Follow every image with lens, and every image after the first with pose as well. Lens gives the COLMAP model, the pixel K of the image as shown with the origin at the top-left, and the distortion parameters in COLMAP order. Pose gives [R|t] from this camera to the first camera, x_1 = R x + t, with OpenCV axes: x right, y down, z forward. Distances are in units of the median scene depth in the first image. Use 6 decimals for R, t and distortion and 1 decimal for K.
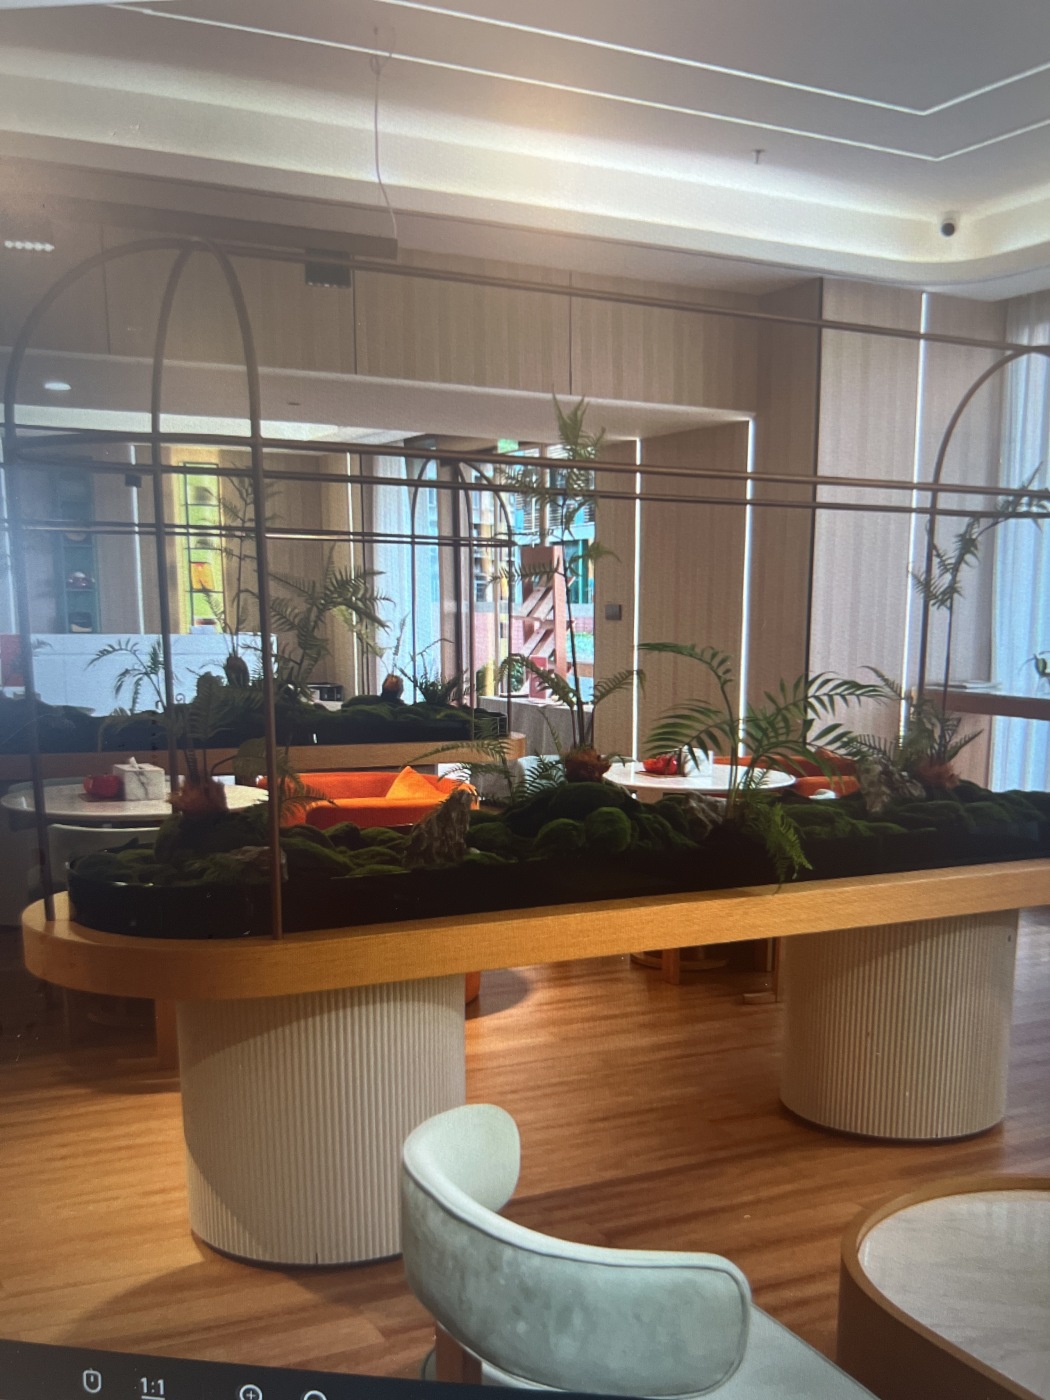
lens RADIAL K [[1337.7, 0, 524.6], [0, 1337.7, 694.6], [0, 0, 1]] dist [0.006051, -0.032429]
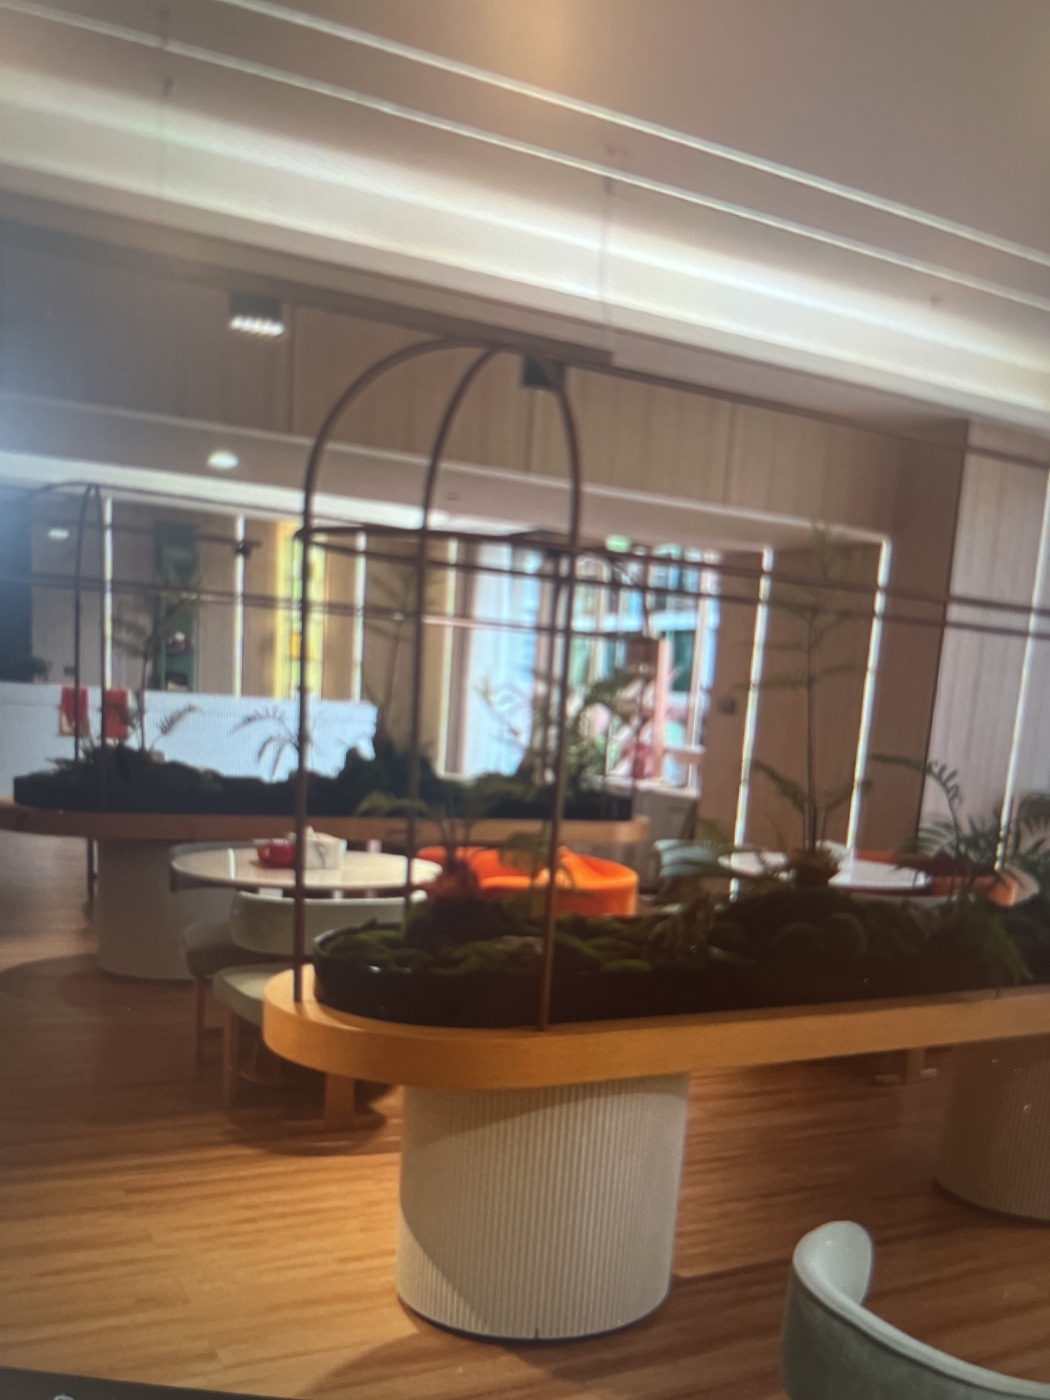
lens RADIAL K [[1215.2, 0, 503.5], [0, 1215.2, 720.7], [0, 0, 1]] dist [0.033473, -0.036779]
pose [[0.995445, 0.053347, 0.079019, -0.276671], [-0.051423, 0.998334, -0.026183, -0.022883], [-0.080284, 0.022000, 0.996529, 0.052199]]
